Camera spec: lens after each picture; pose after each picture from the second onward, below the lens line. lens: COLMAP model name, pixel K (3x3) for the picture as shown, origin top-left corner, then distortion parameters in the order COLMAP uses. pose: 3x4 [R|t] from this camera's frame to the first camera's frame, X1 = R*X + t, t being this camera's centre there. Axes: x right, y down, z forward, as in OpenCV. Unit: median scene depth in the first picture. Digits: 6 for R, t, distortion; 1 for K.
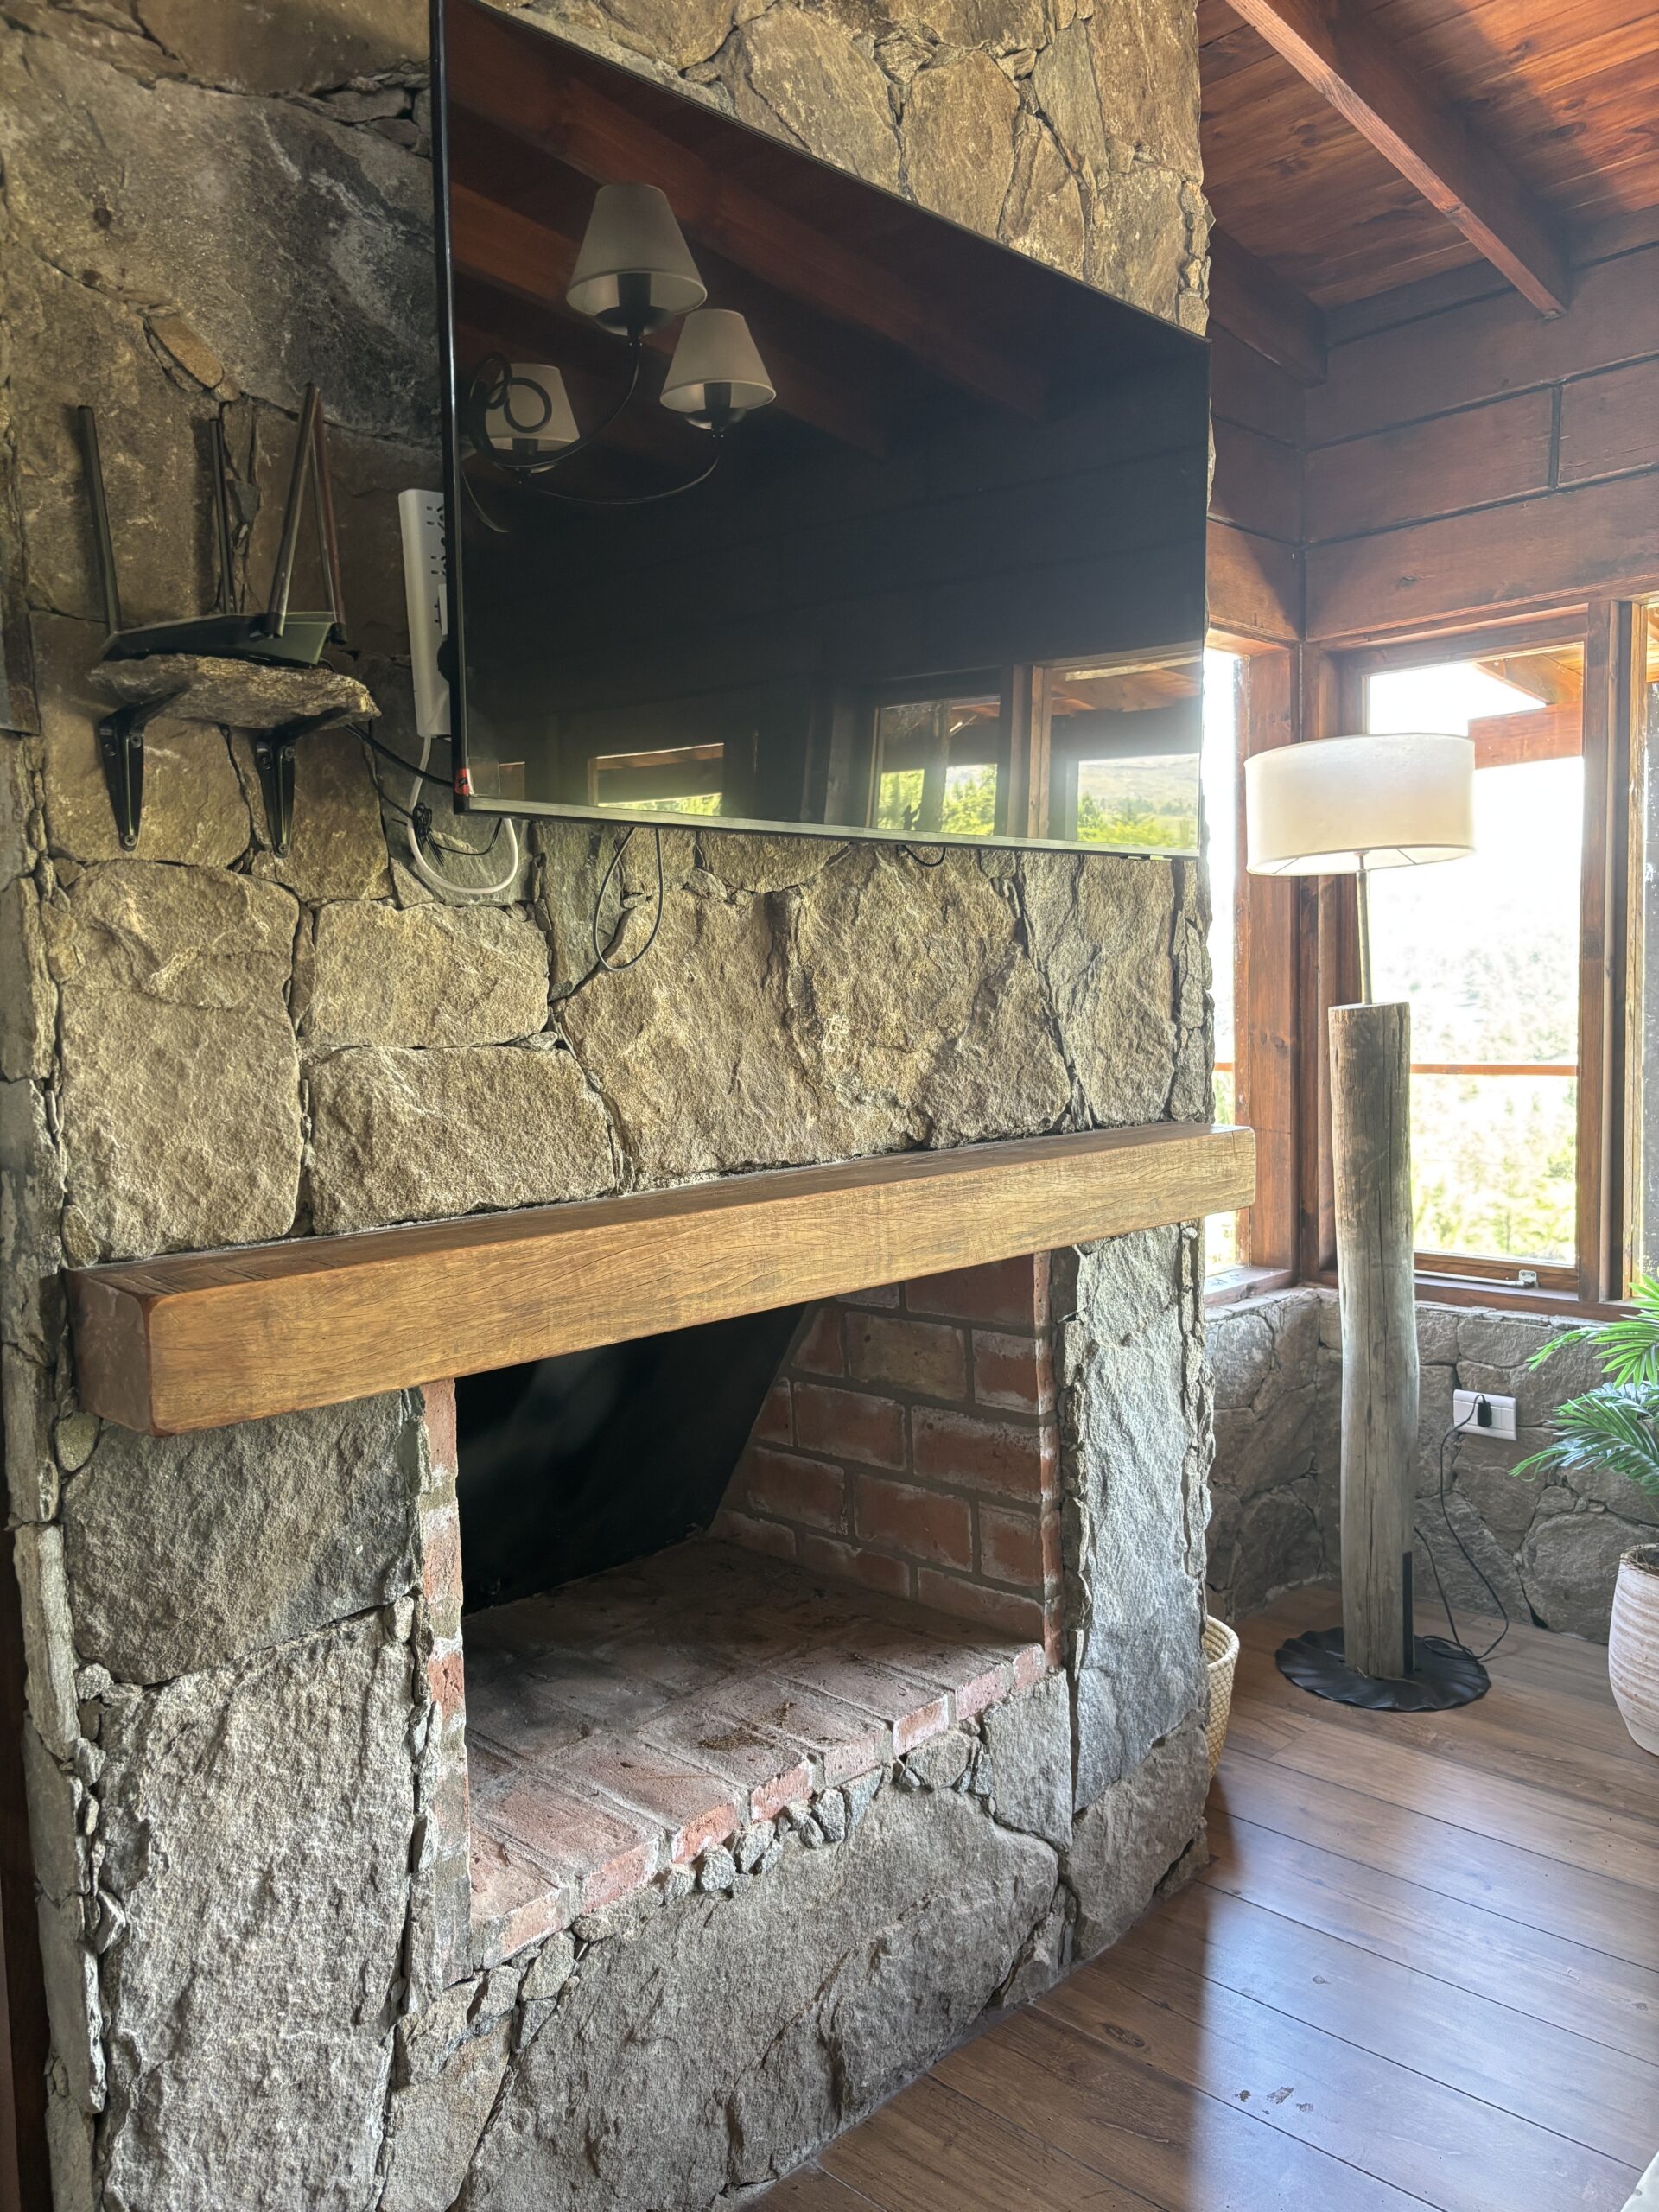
lens RADIAL K [[1687.7, 0, 846.2], [0, 1687.7, 1120.6], [0, 0, 1]] dist [0.035600, -0.040485]
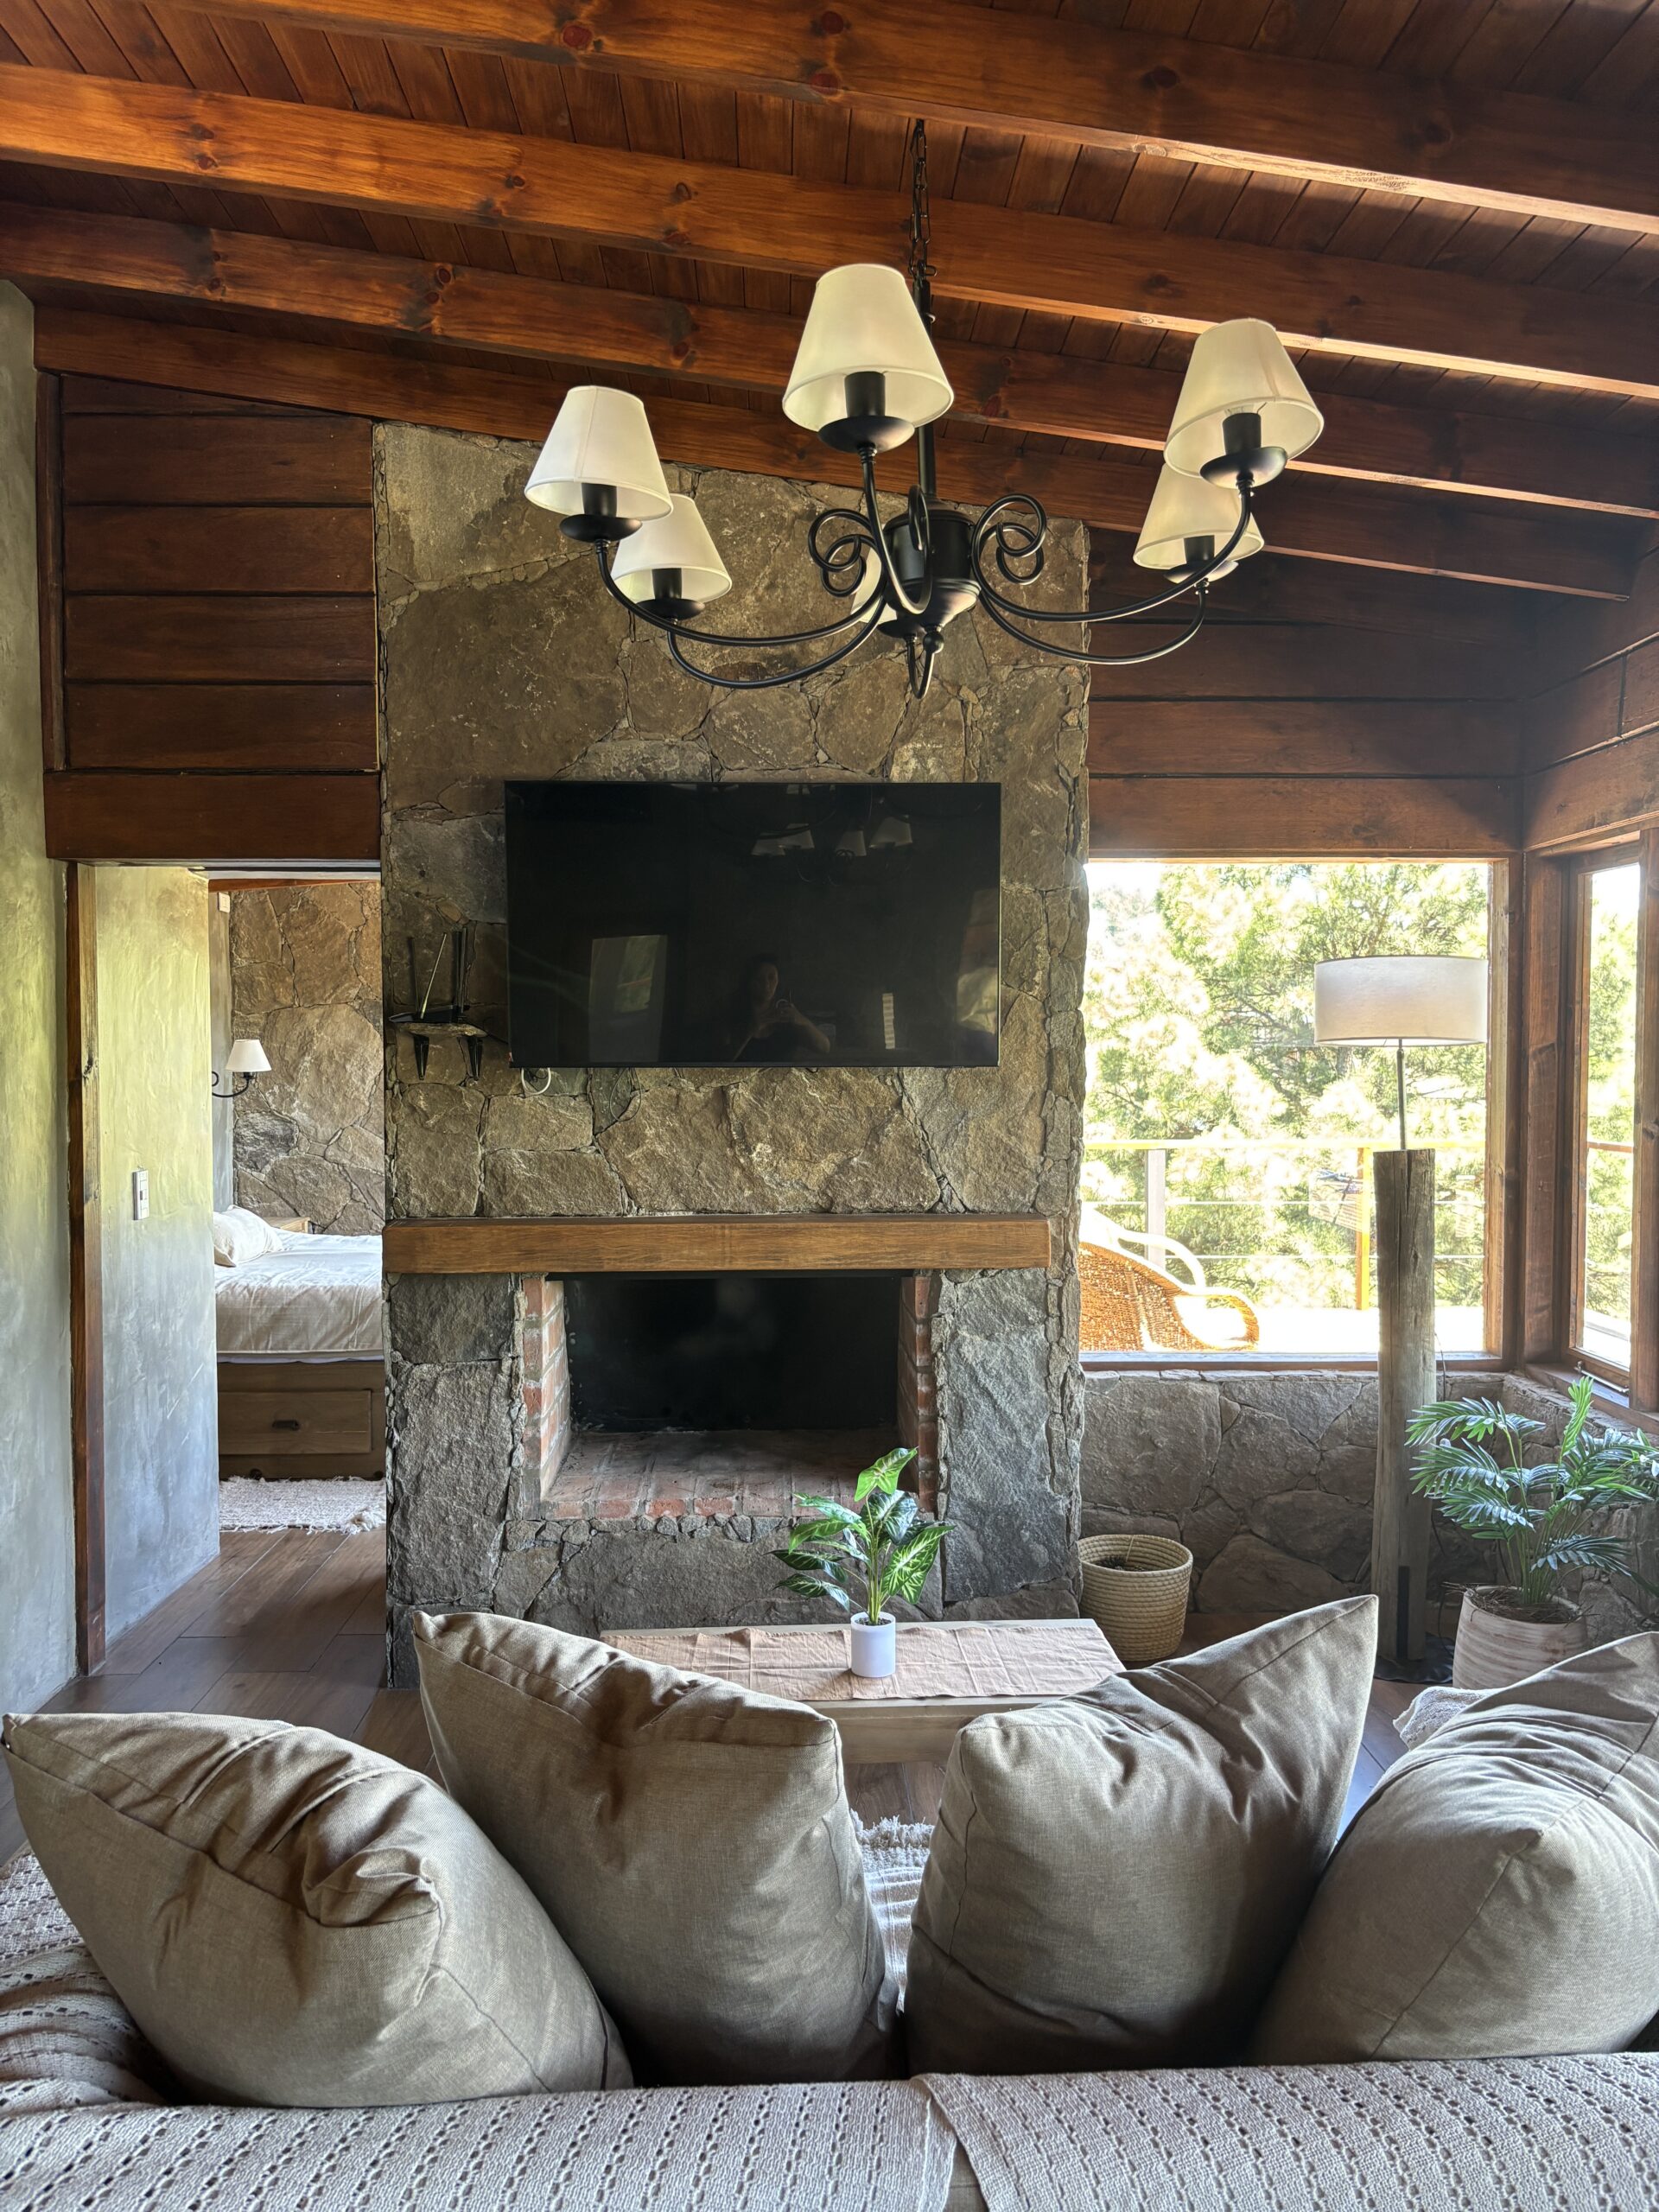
lens RADIAL K [[1687.7, 0, 846.2], [0, 1687.7, 1120.6], [0, 0, 1]] dist [0.035600, -0.040485]
pose [[0.726995, 0.050576, -0.684778, 1.774110], [-0.070595, 0.997504, -0.001273, -0.112924], [0.683004, 0.049267, 0.728751, -0.536740]]
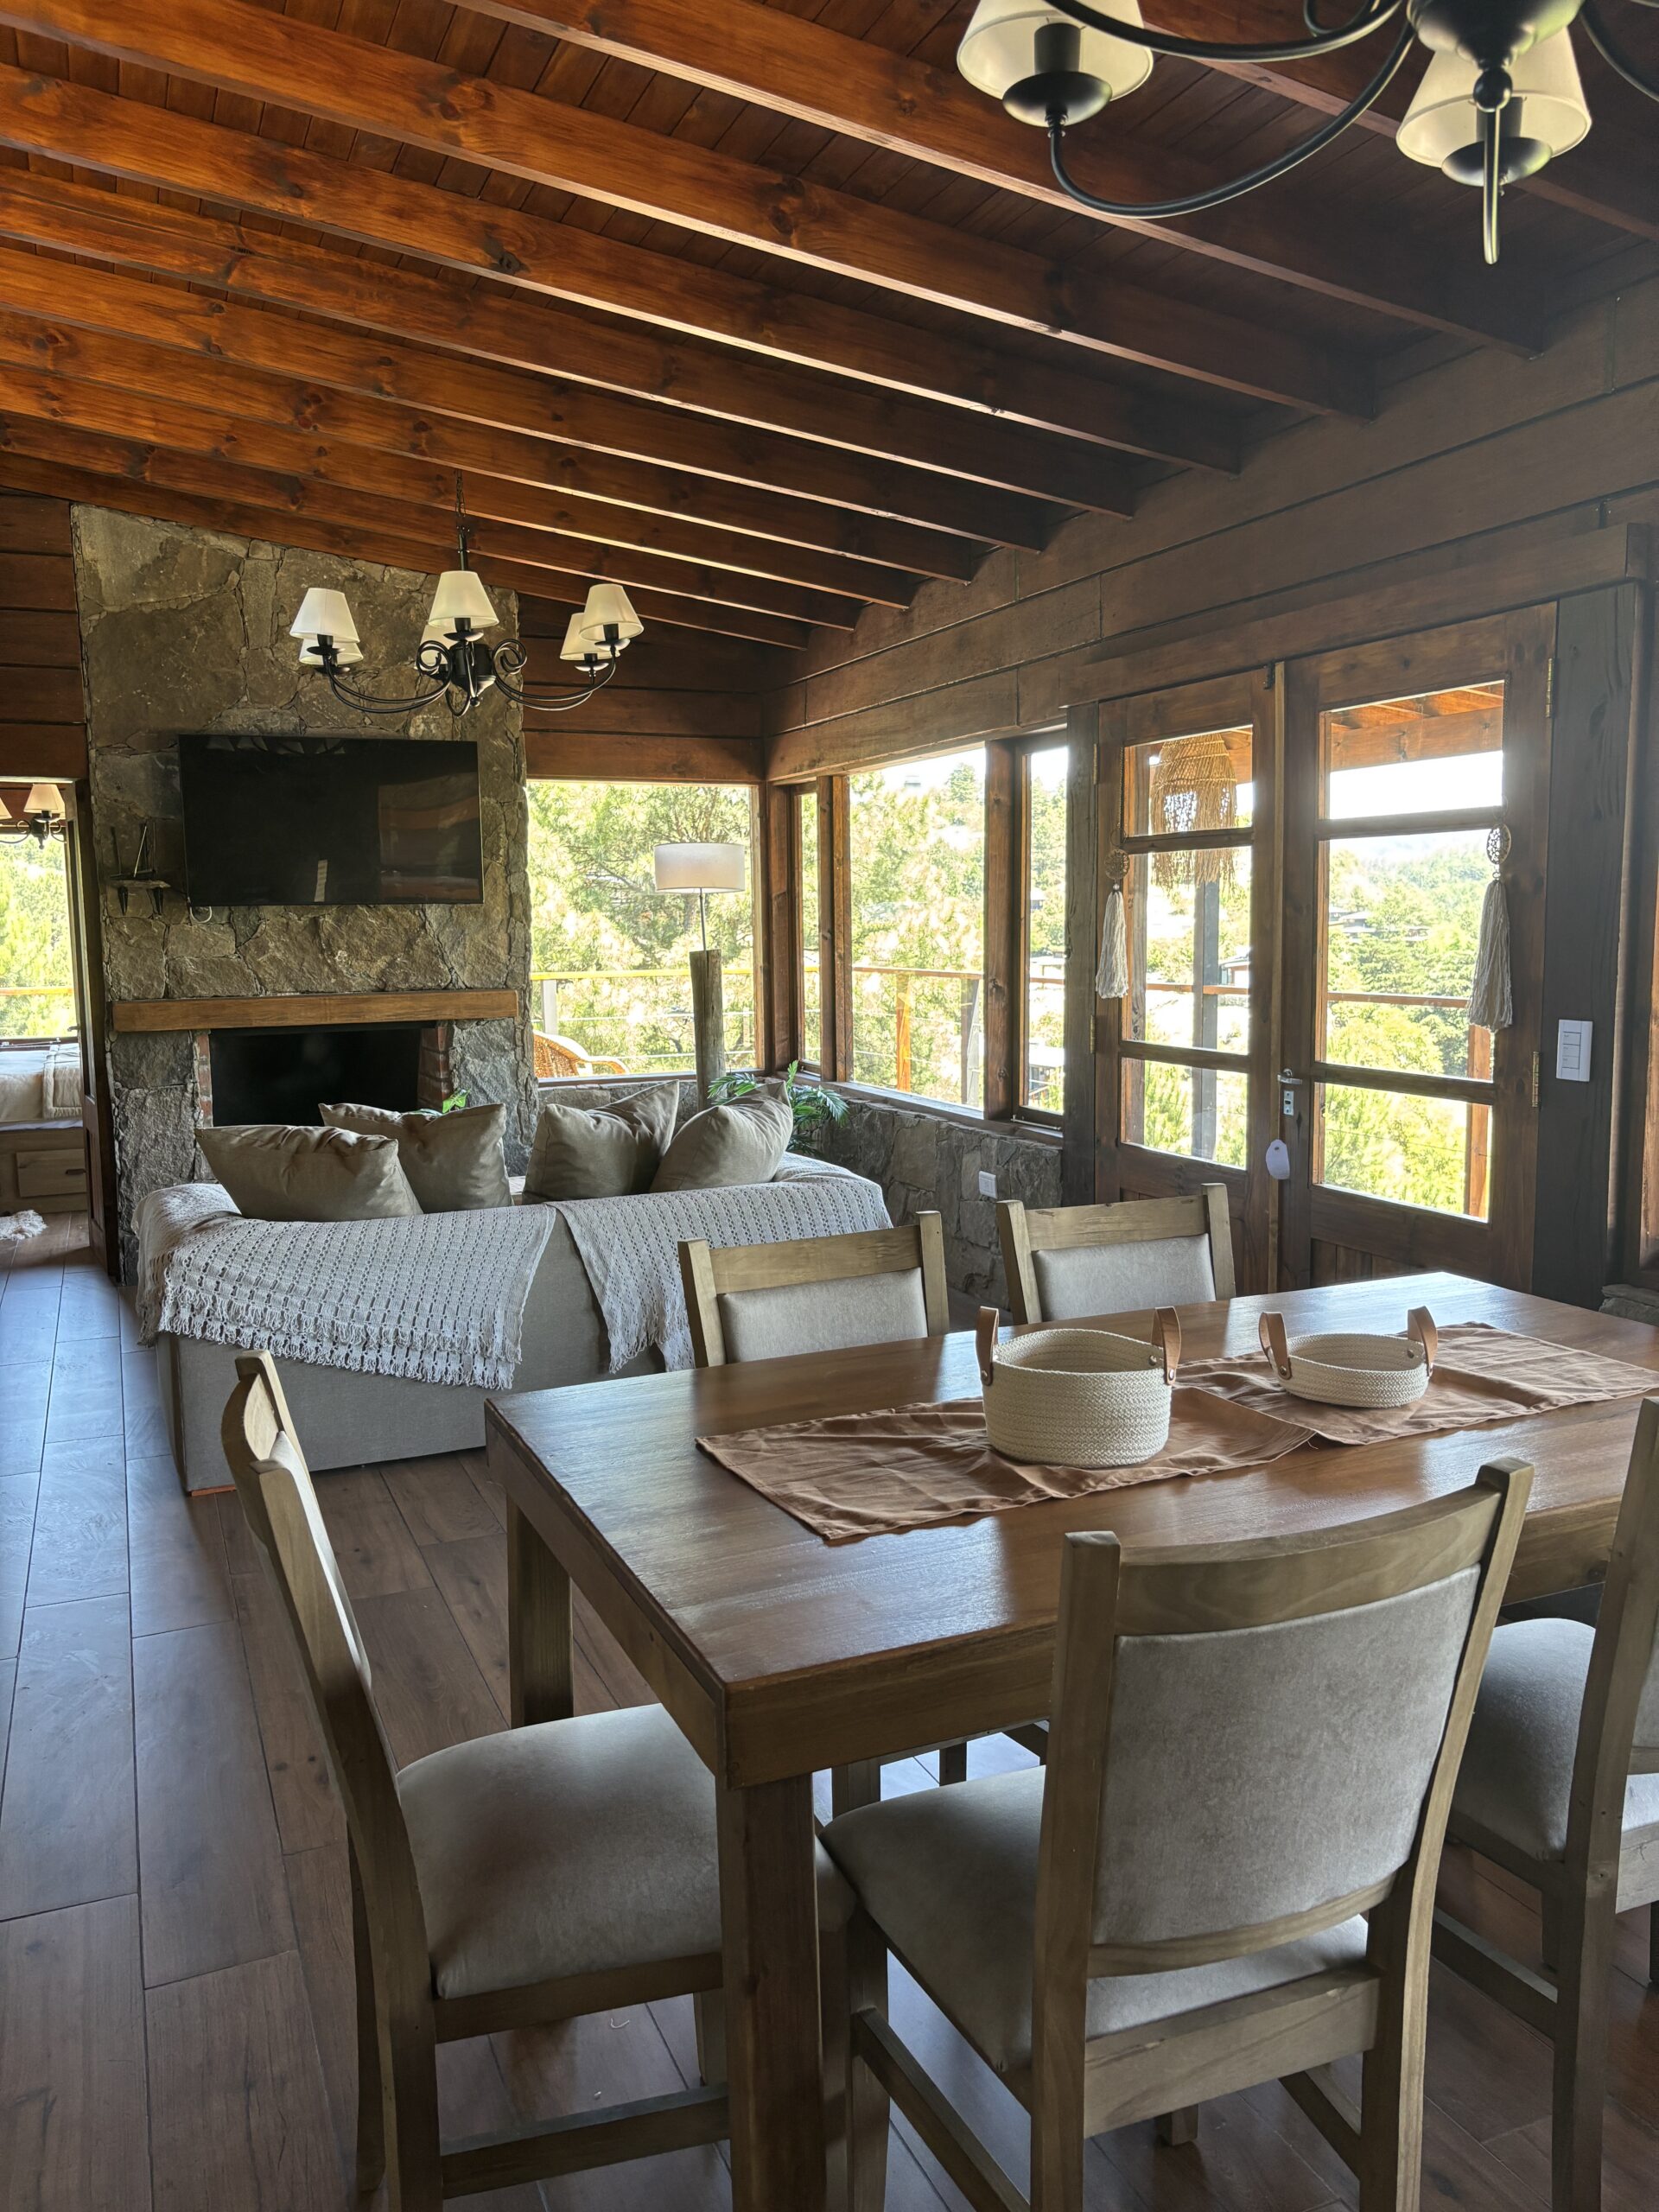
lens RADIAL K [[1687.7, 0, 846.2], [0, 1687.7, 1120.6], [0, 0, 1]] dist [0.035600, -0.040485]
pose [[0.927796, 0.056267, -0.368821, 2.738202], [-0.037772, 0.997649, 0.057182, 0.059088], [0.371171, -0.039122, 0.927740, -2.280012]]
